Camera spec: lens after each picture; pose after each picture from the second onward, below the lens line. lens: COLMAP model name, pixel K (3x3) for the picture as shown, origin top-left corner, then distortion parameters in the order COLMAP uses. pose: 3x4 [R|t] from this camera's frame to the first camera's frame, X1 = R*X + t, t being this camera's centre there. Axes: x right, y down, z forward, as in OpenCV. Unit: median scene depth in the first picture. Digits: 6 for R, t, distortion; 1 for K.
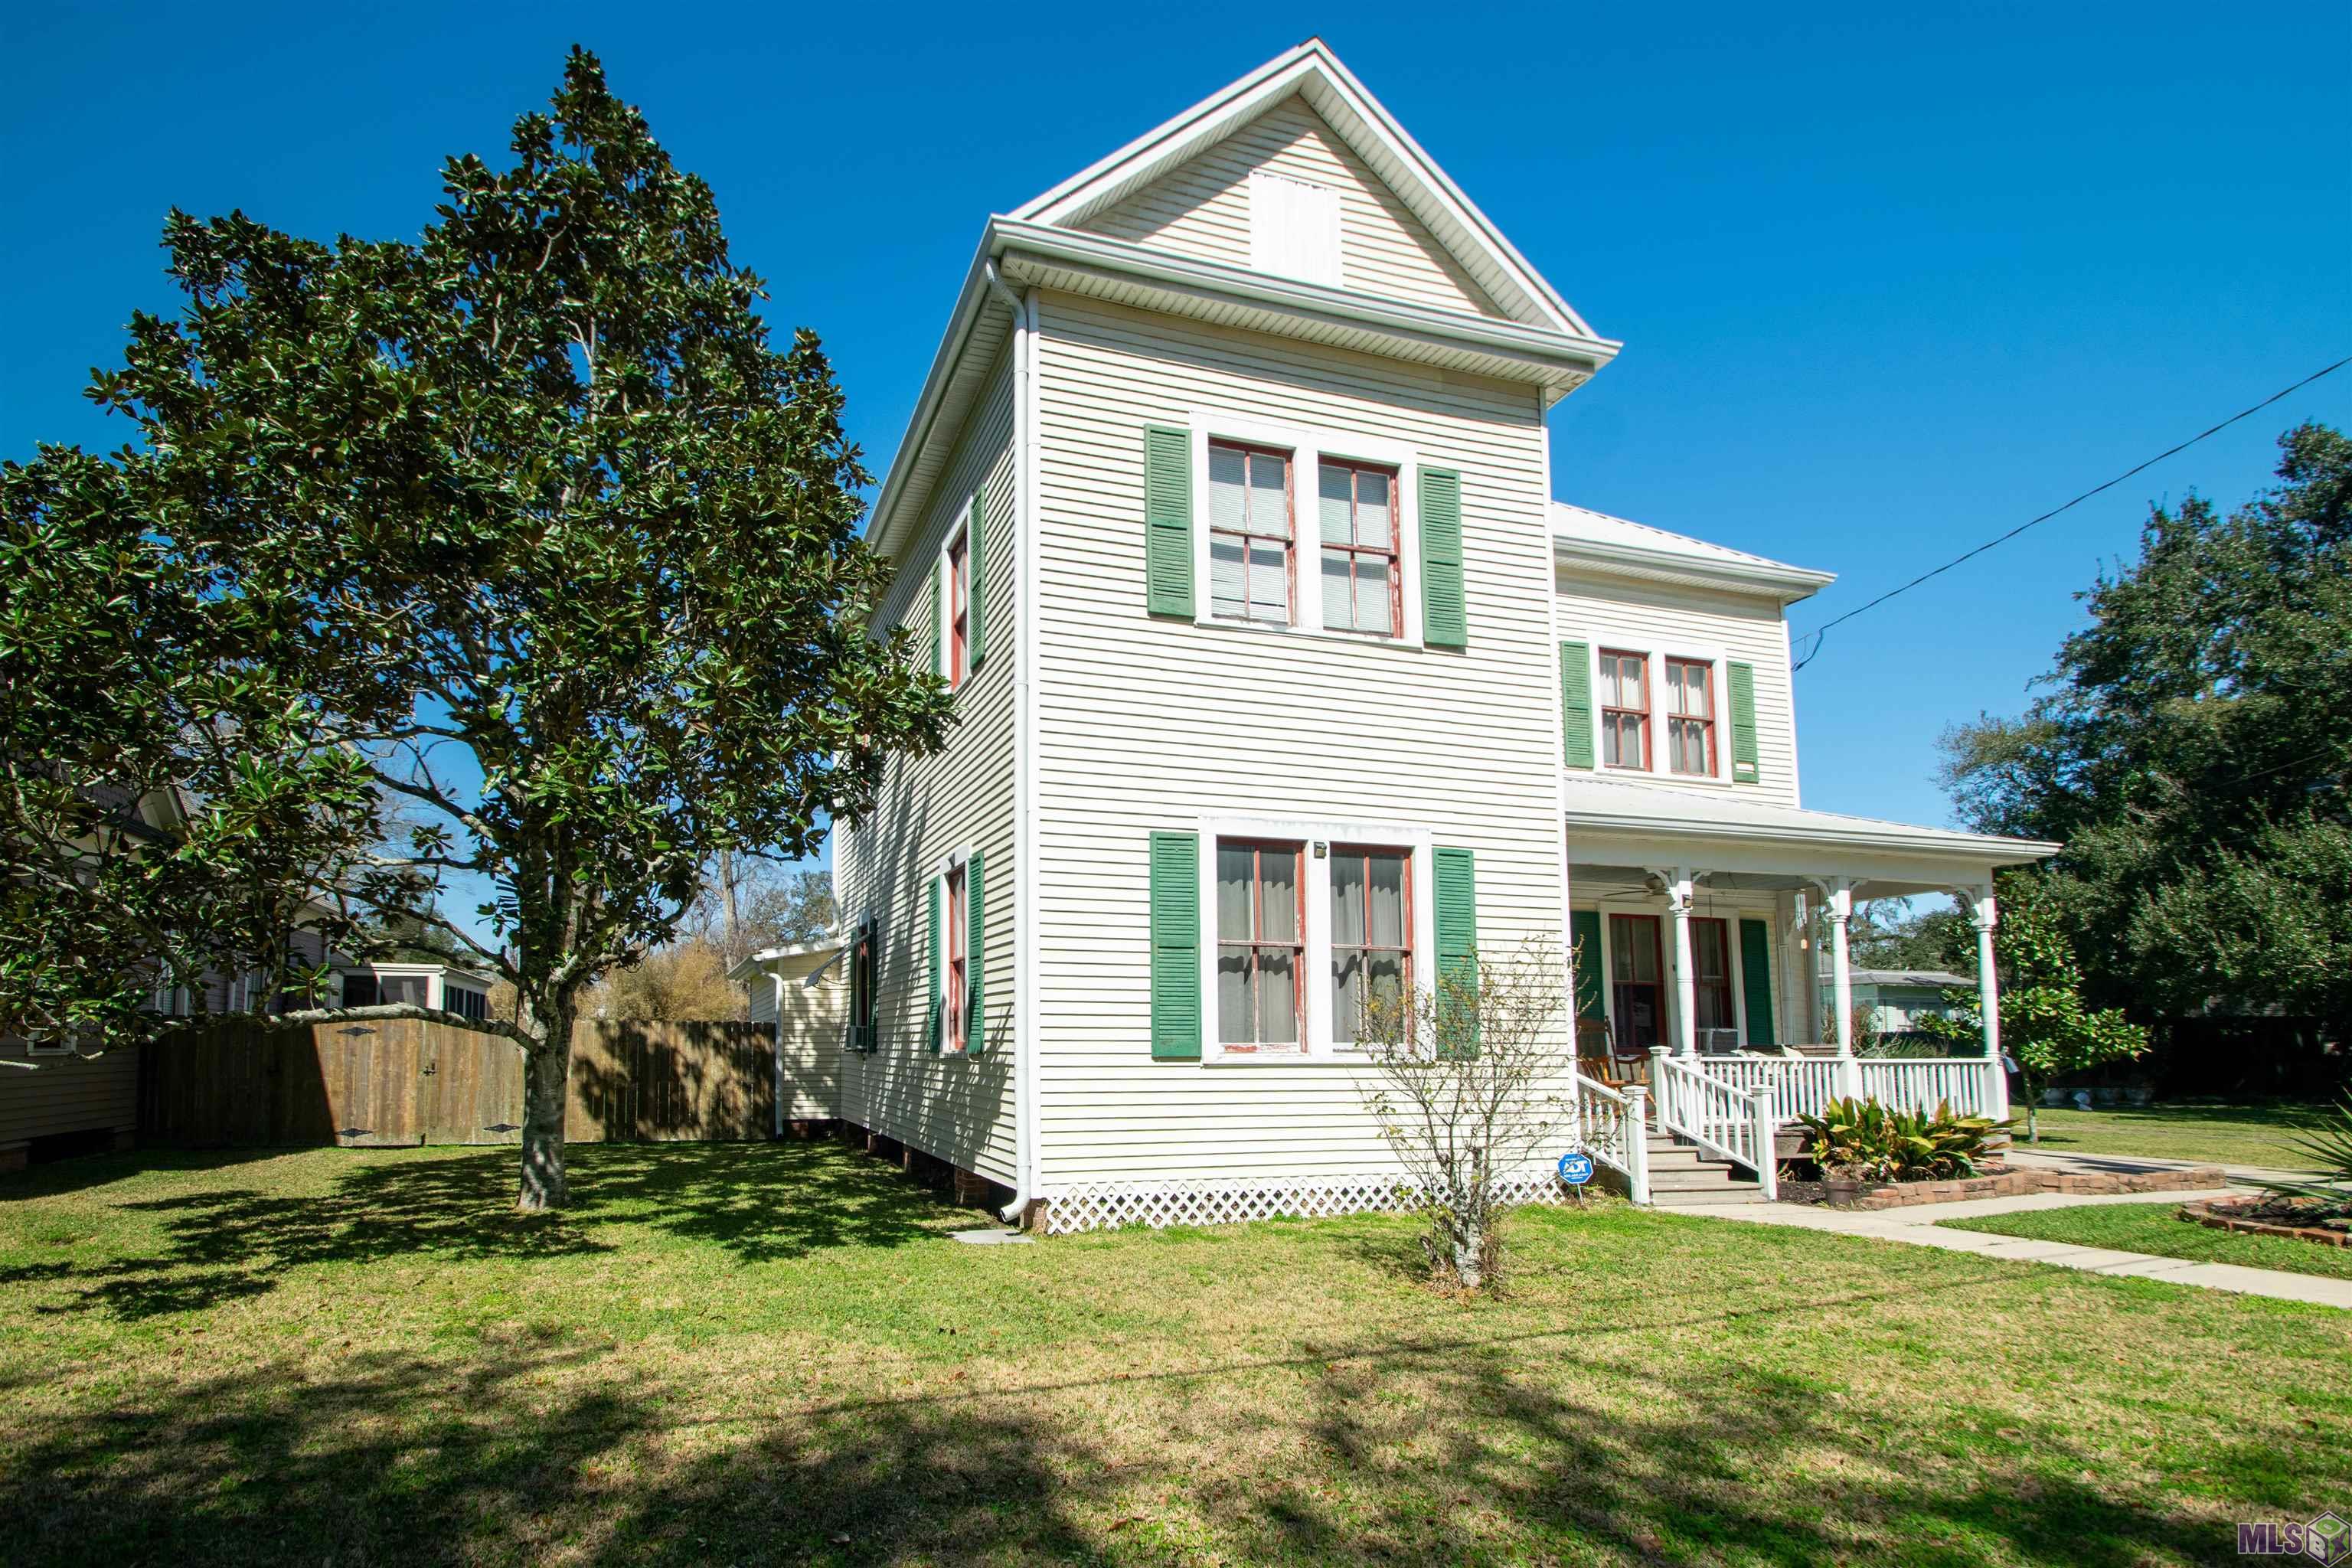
lens RADIAL K [[932.9, 0, 1174.4], [0, 932.9, 851.4], [0, 0, 1]] dist [0.001543, 0.000391]
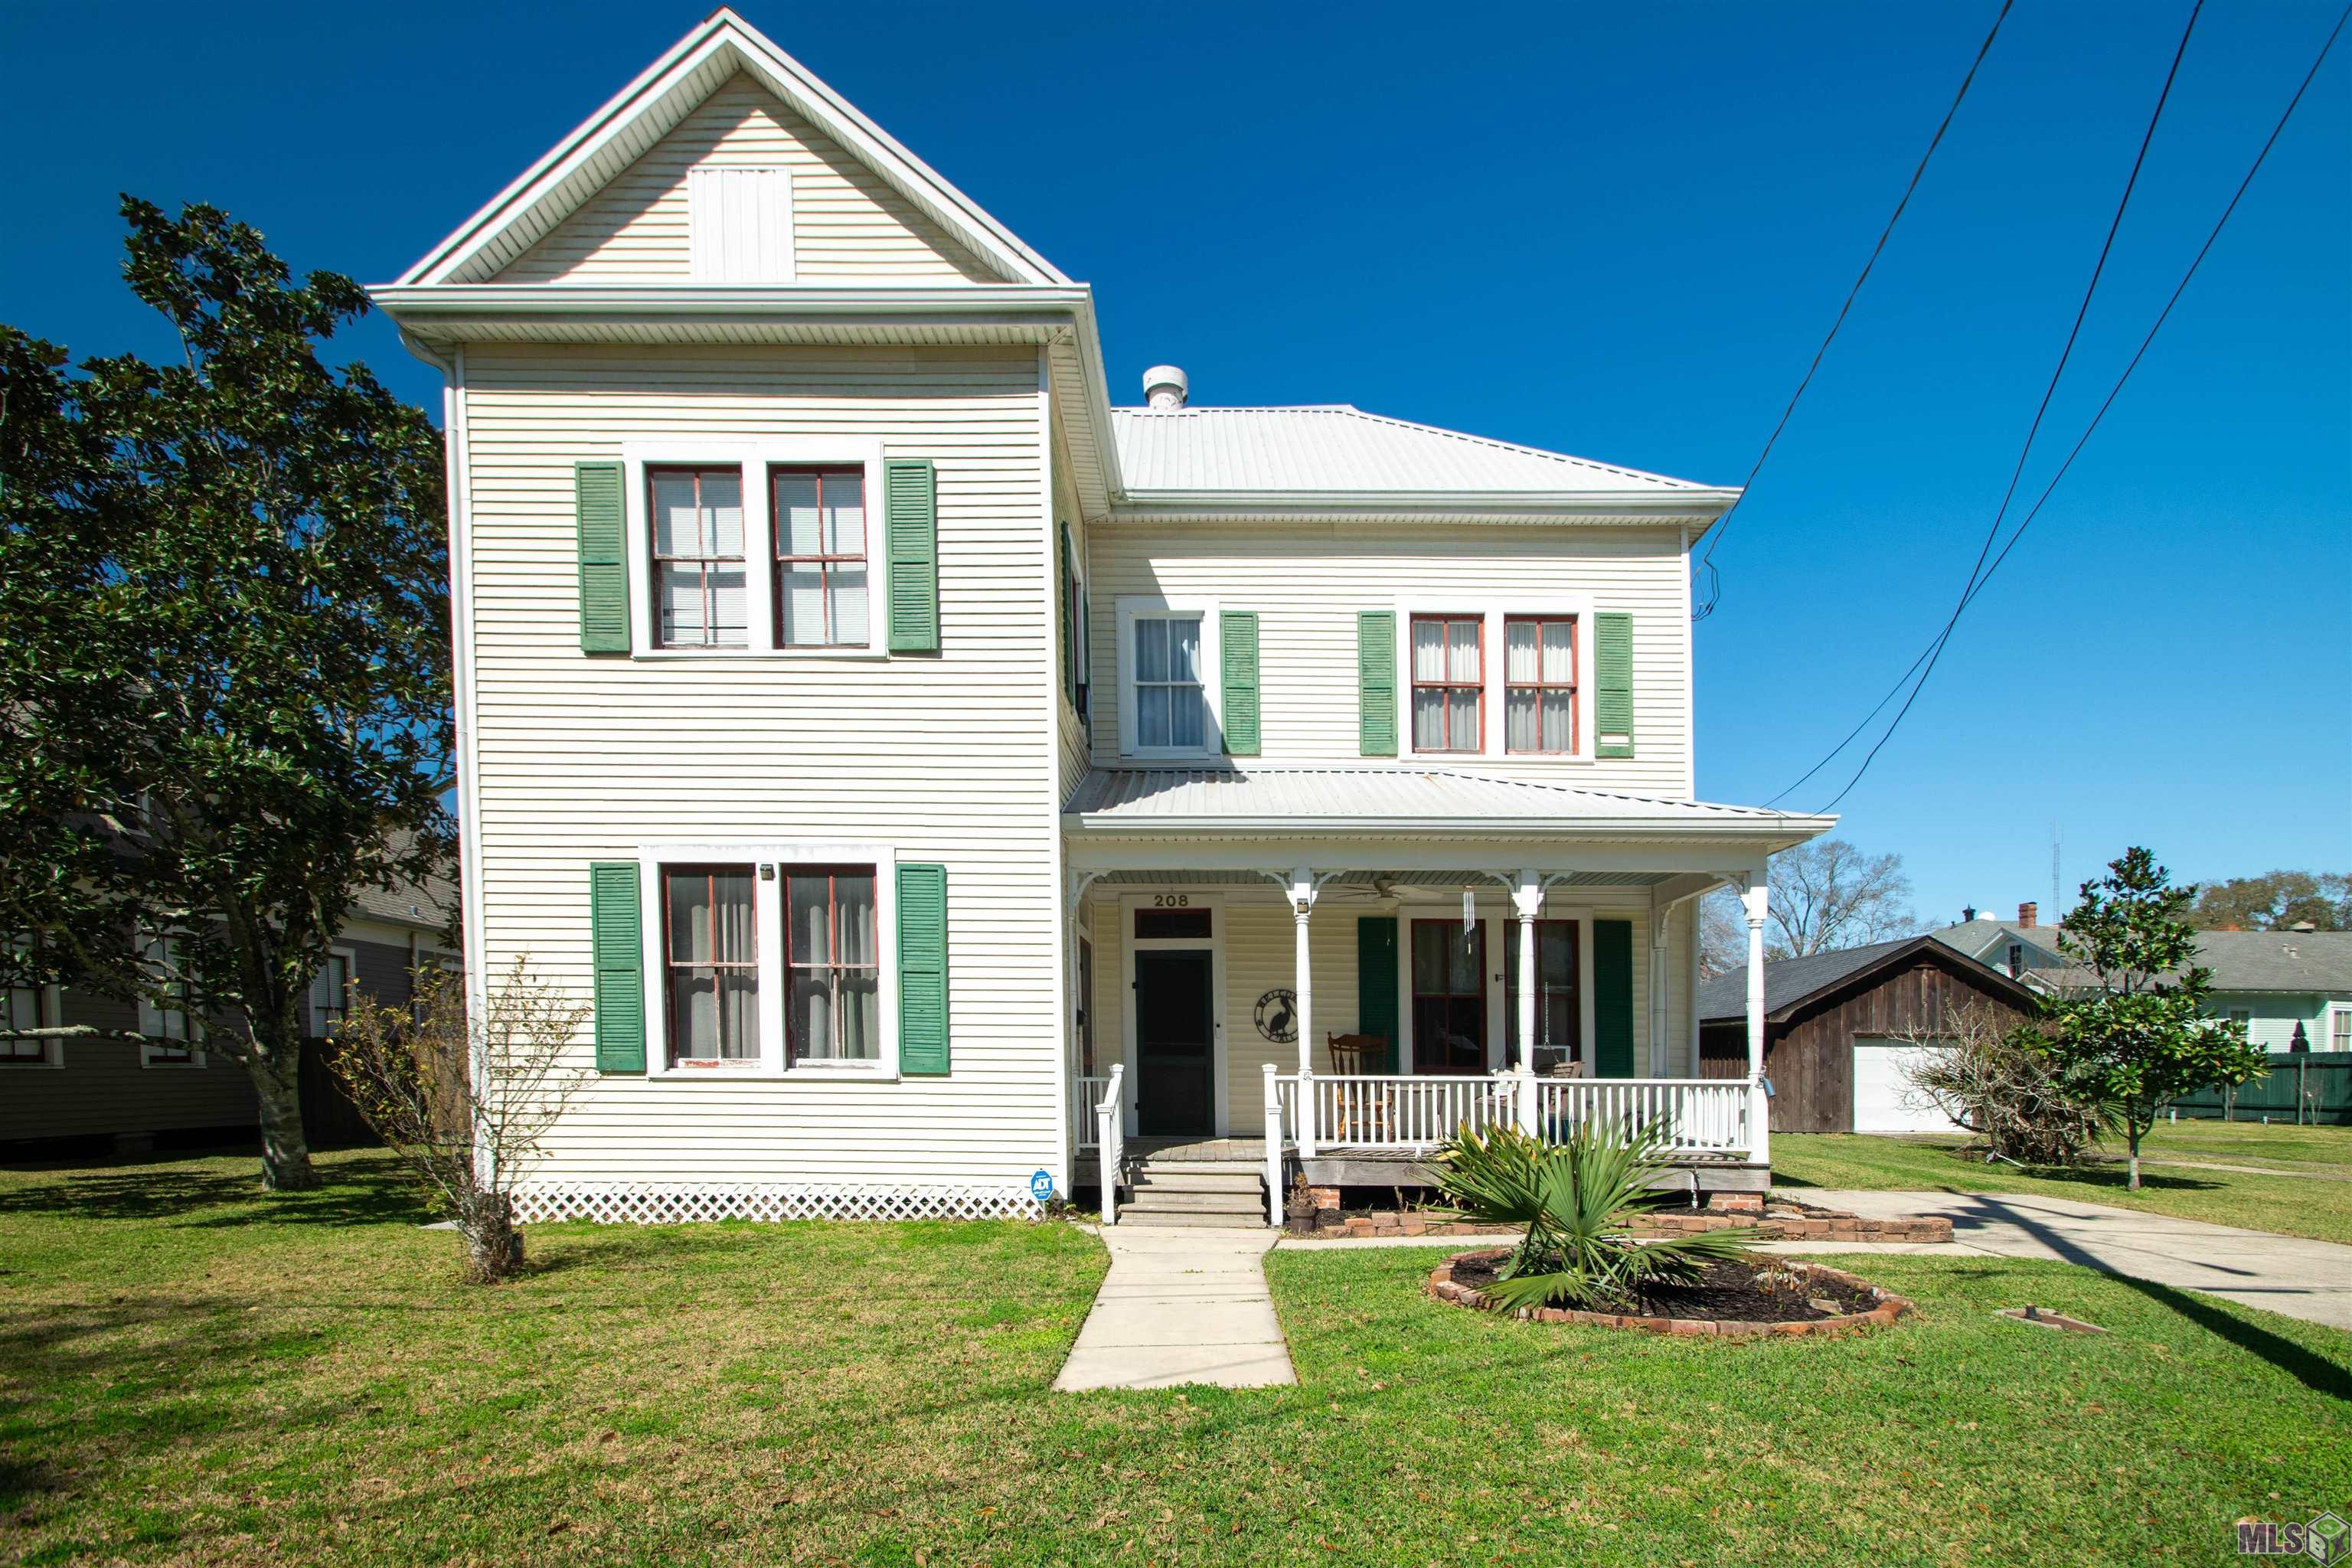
lens RADIAL K [[974.6, 0, 1176.0], [0, 974.6, 955.0], [0, 0, 1]] dist [-0.000511, -0.000416]
pose [[0.971360, -0.024148, -0.236383, 0.805504], [0.046097, 0.995073, 0.087772, 0.015048], [0.233099, -0.096154, 0.967687, 0.064922]]
